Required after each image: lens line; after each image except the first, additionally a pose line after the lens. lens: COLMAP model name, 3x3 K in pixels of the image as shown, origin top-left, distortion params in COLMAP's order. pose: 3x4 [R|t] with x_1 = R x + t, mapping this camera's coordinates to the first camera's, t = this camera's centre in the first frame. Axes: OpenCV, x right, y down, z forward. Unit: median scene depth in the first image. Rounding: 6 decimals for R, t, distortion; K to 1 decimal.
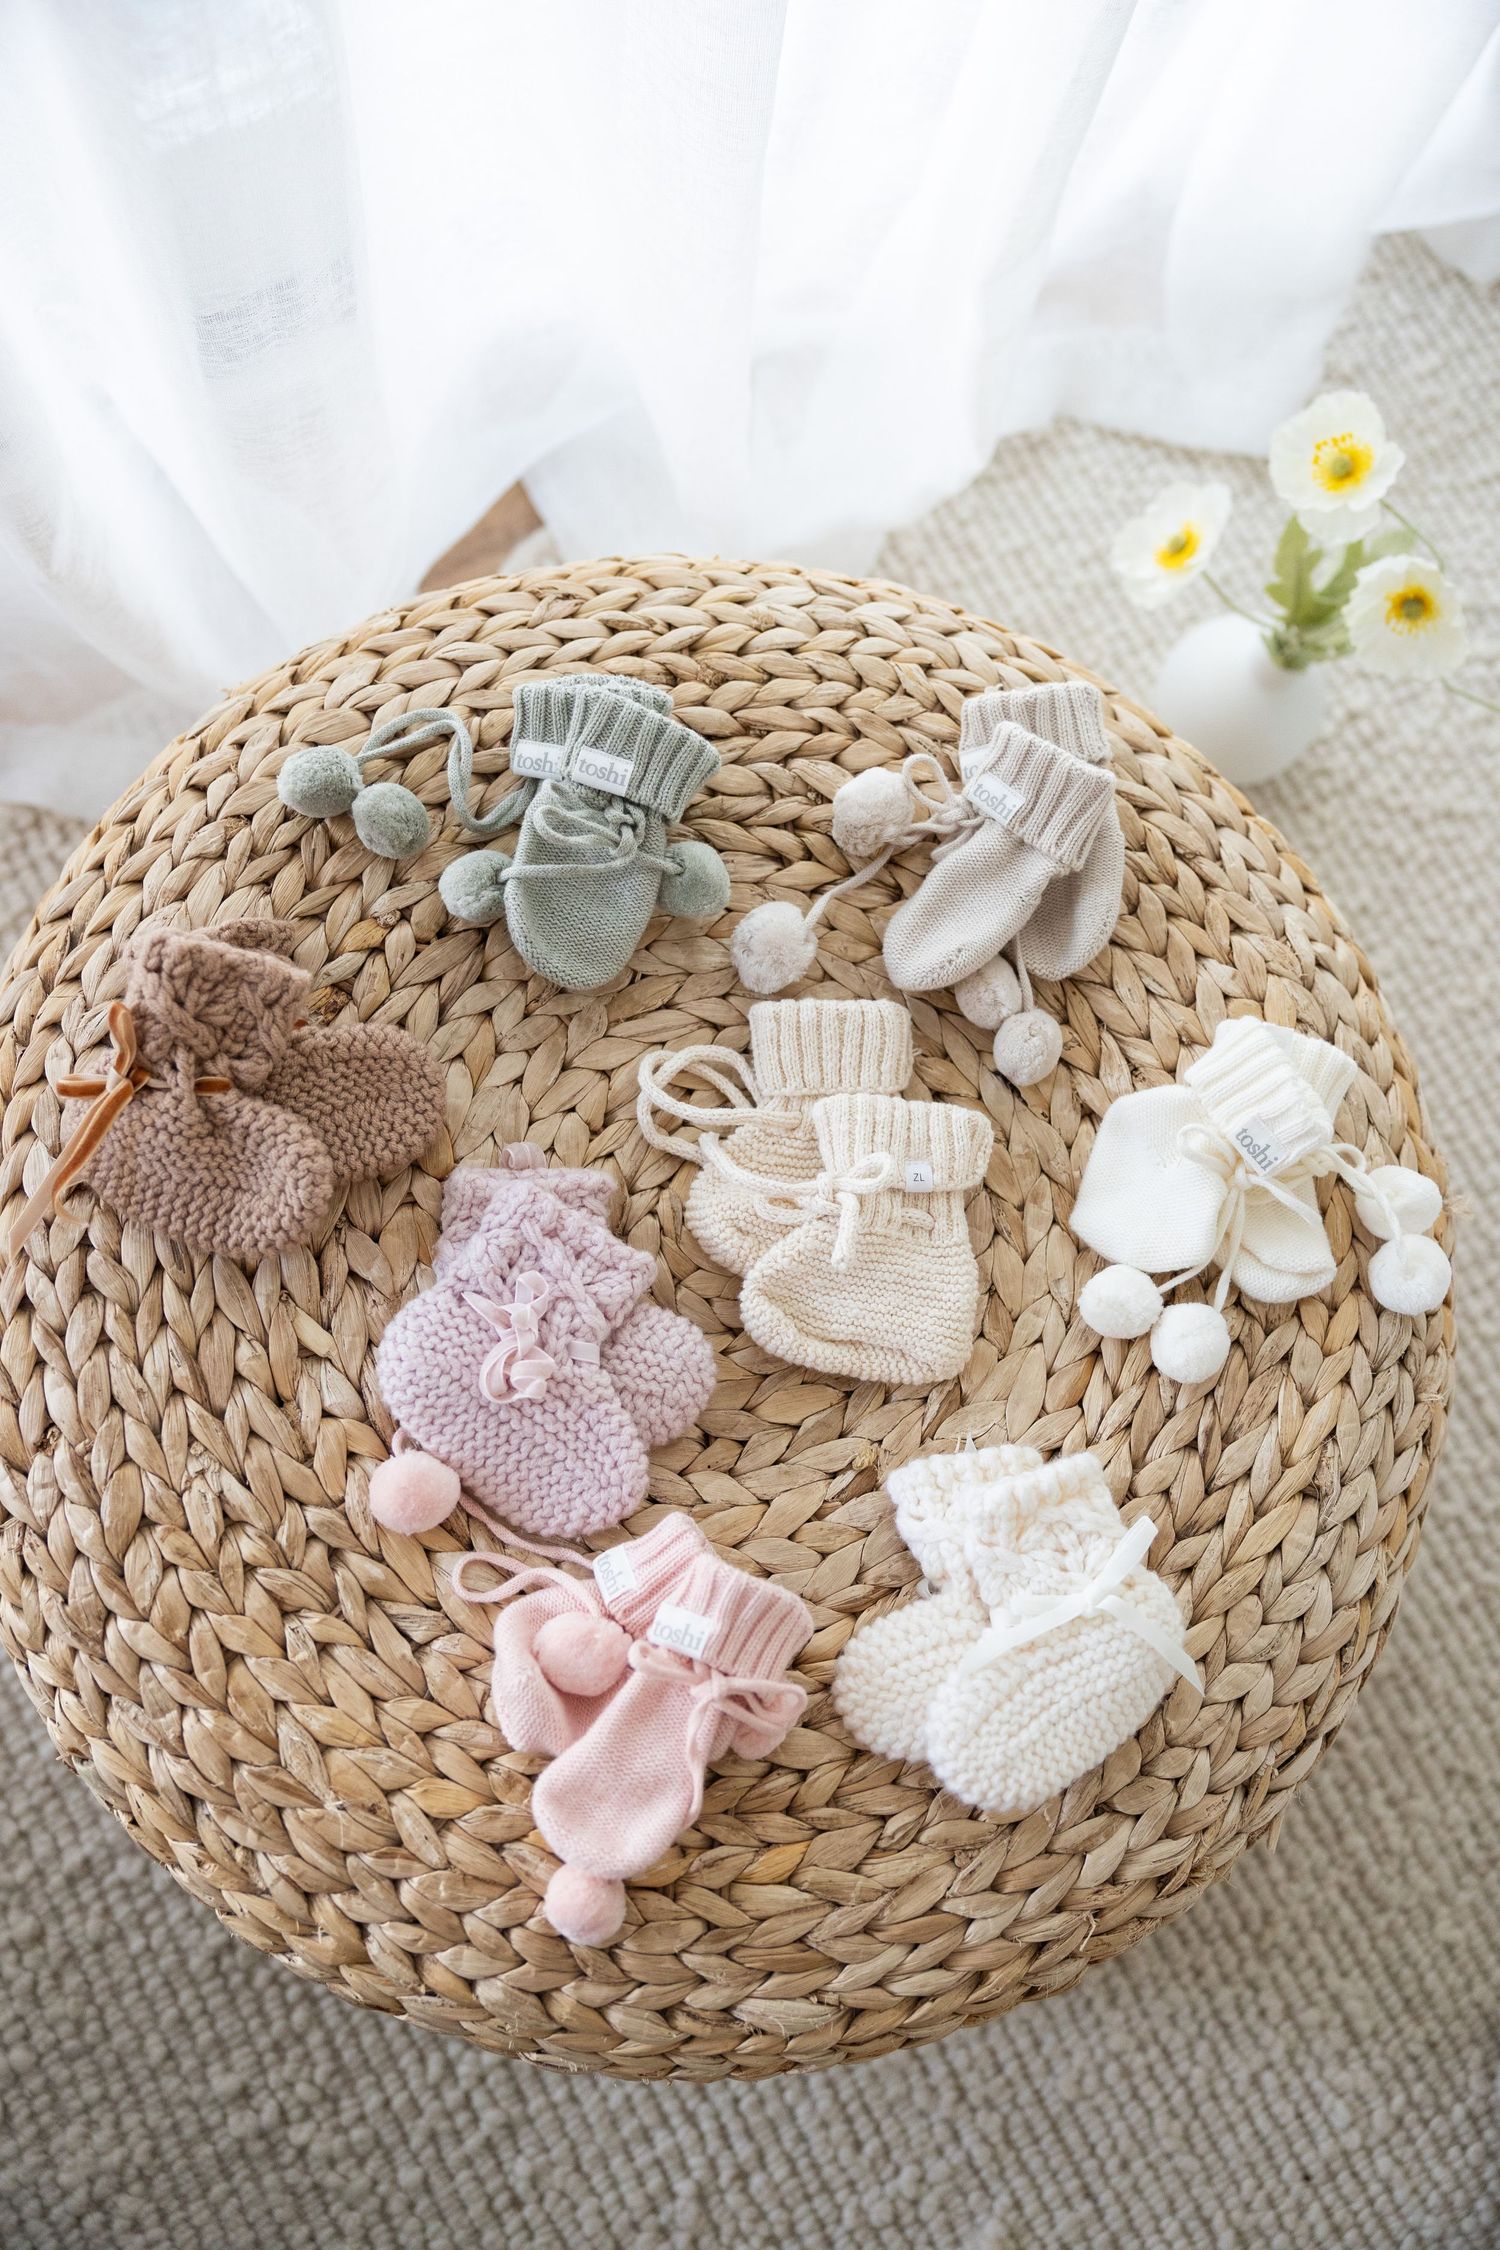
lens RADIAL K [[1850.5, 0, 763.5], [0, 1850.5, 1136.1], [0, 0, 1]] dist [-0.007608, 0.011727]
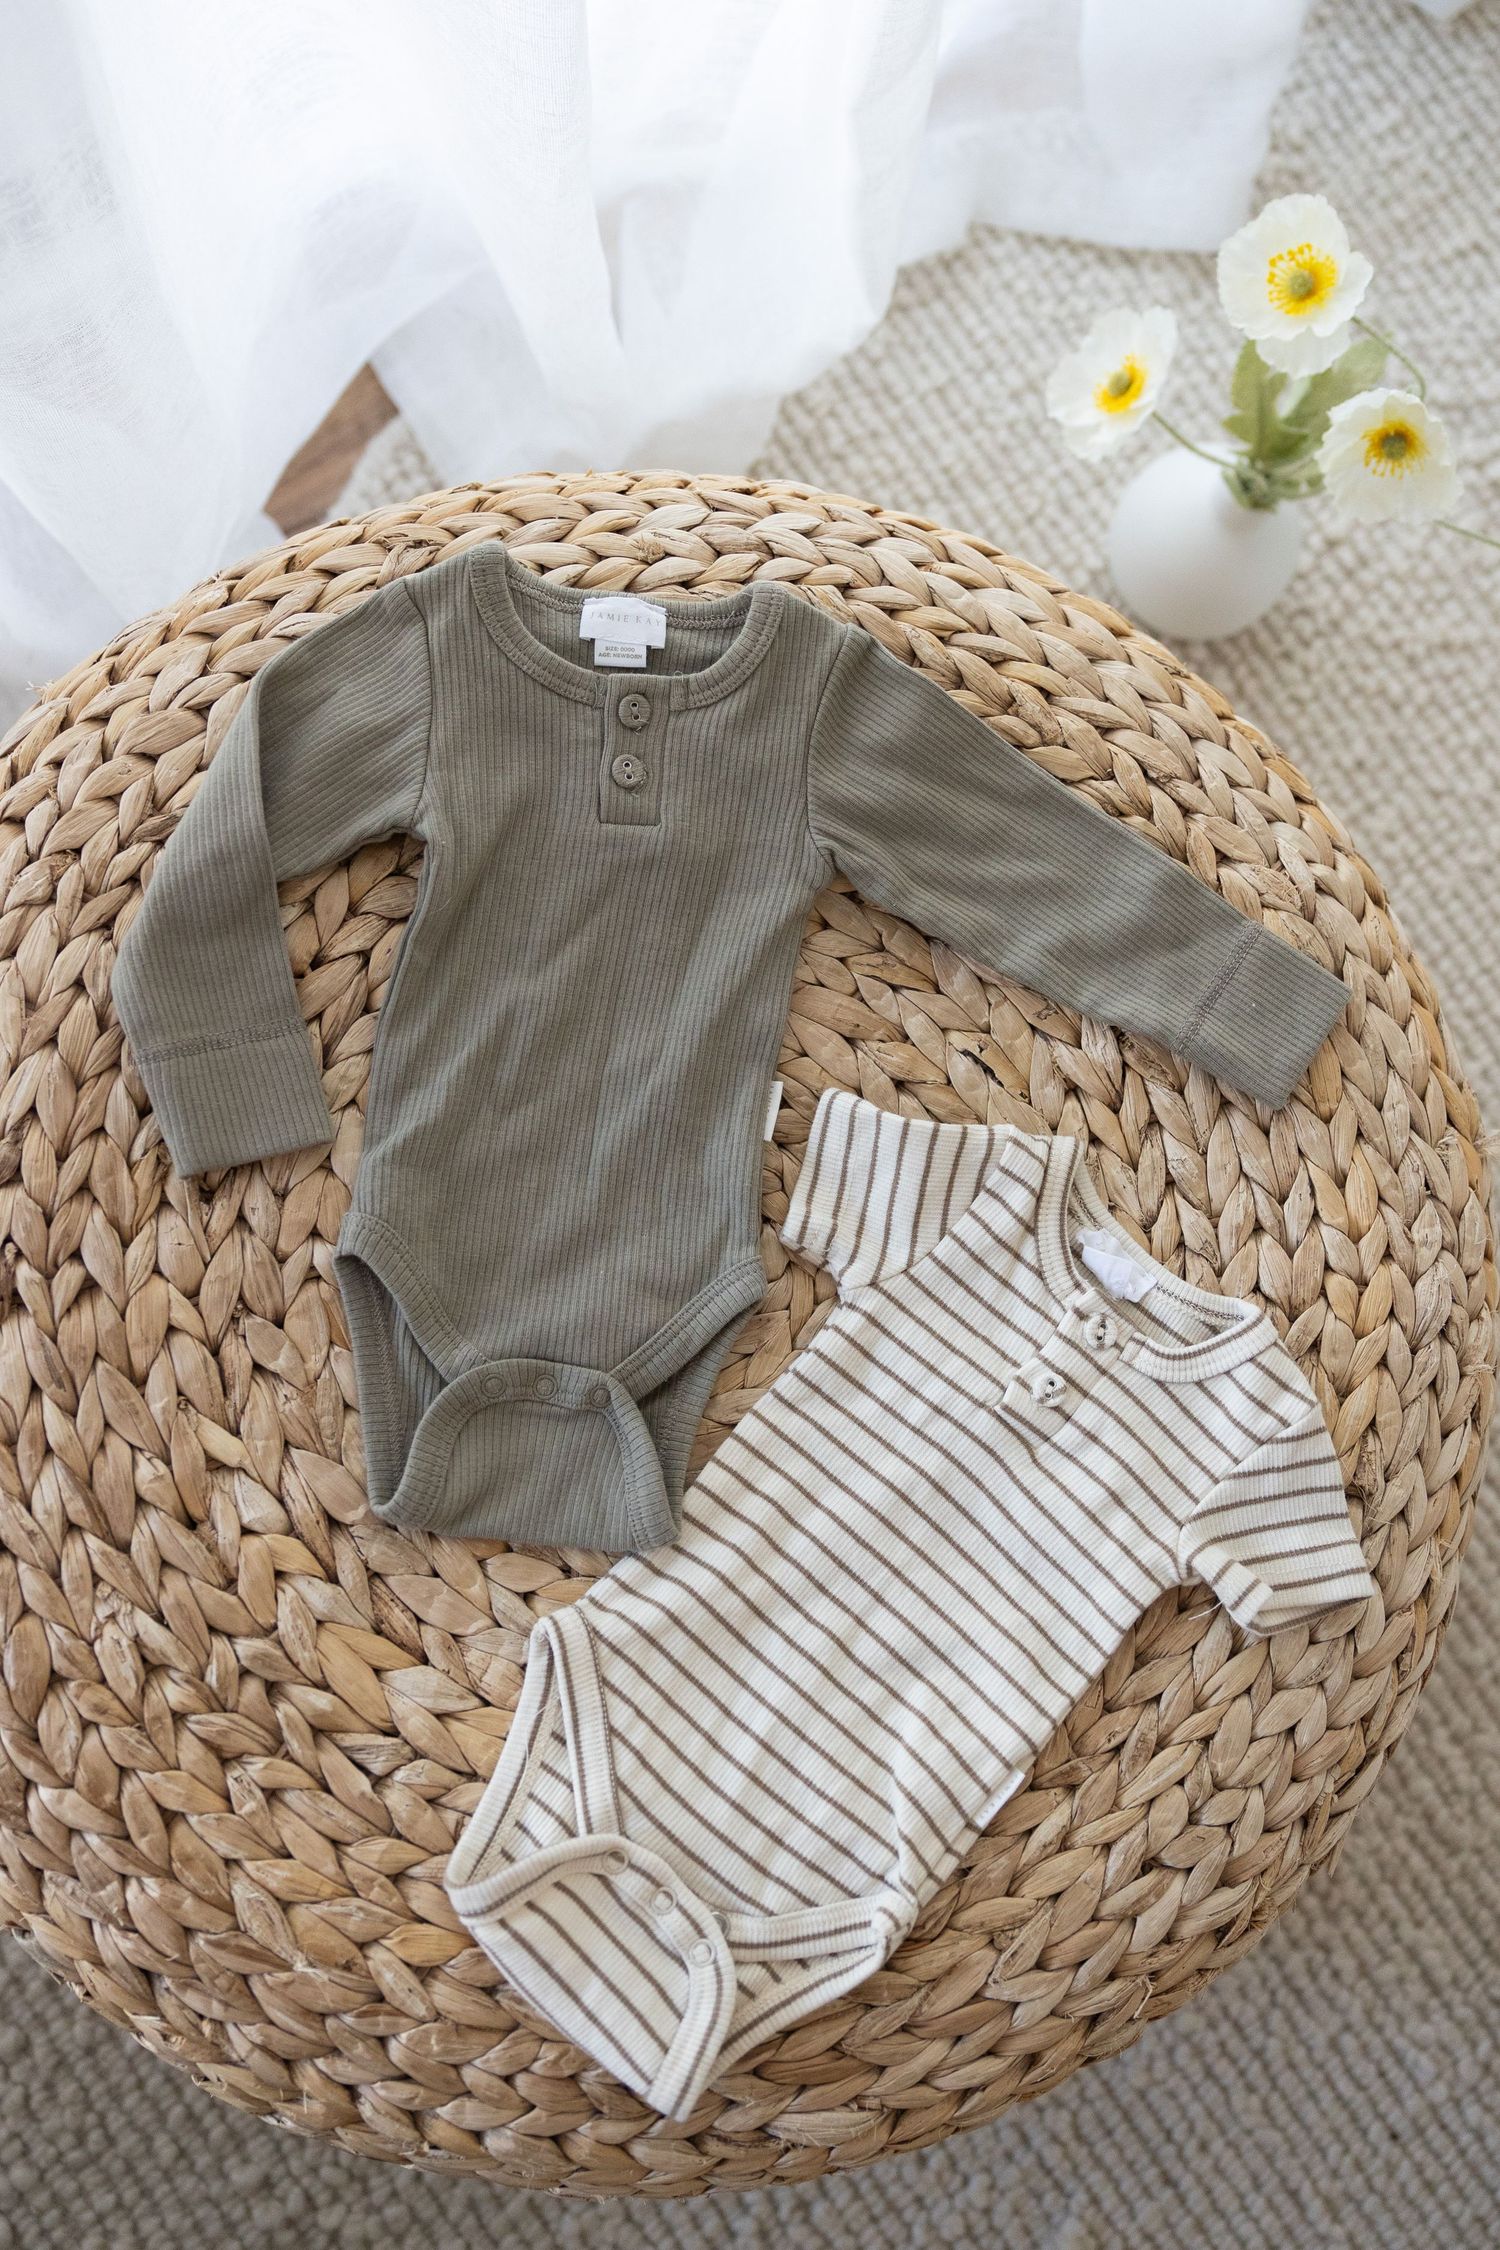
lens RADIAL K [[1953.1, 0, 778.4], [0, 1953.1, 1147.3], [0, 0, 1]] dist [-0.008875, 0.004515]
pose [[0.995127, -0.097937, 0.011421, 0.023184], [0.096465, 0.990997, 0.092842, -0.088278], [-0.020410, -0.091288, 0.995615, 0.075292]]
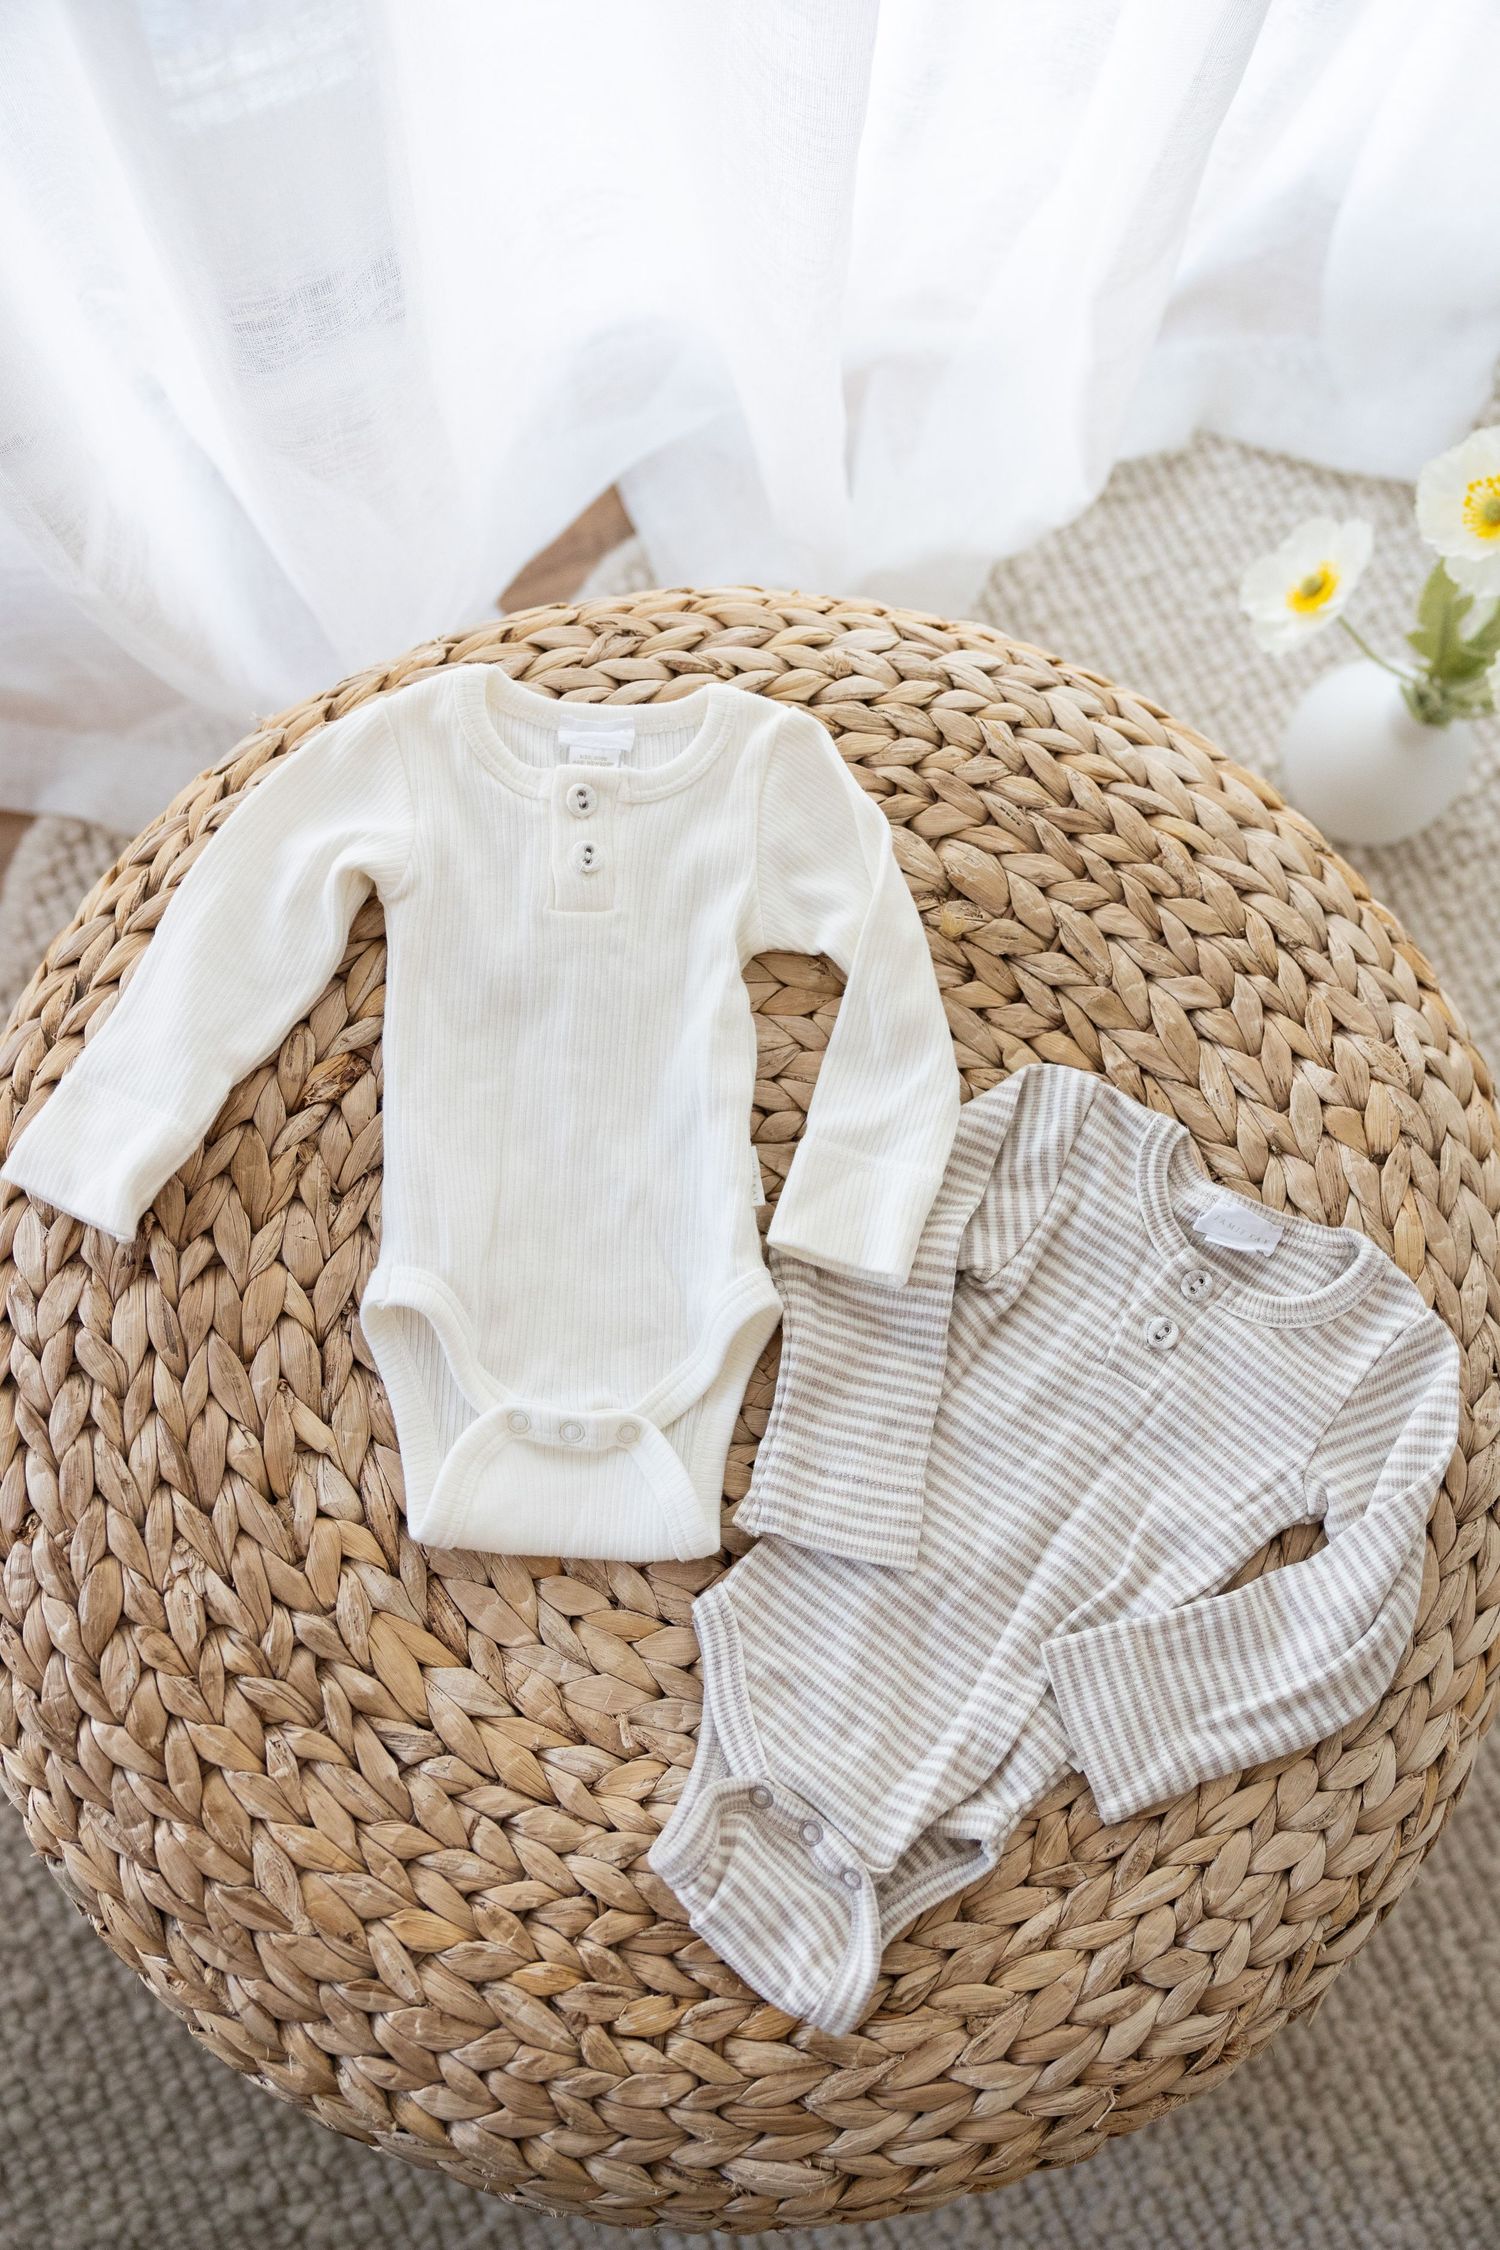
lens RADIAL K [[1895.1, 0, 805.6], [0, 1895.1, 1222.2], [0, 0, 1]] dist [-0.007597, 0.004375]
pose [[0.997890, 0.049402, -0.042126, 0.039076], [-0.047489, 0.997846, 0.045257, -0.049286], [0.044272, -0.043161, 0.998087, 0.054382]]
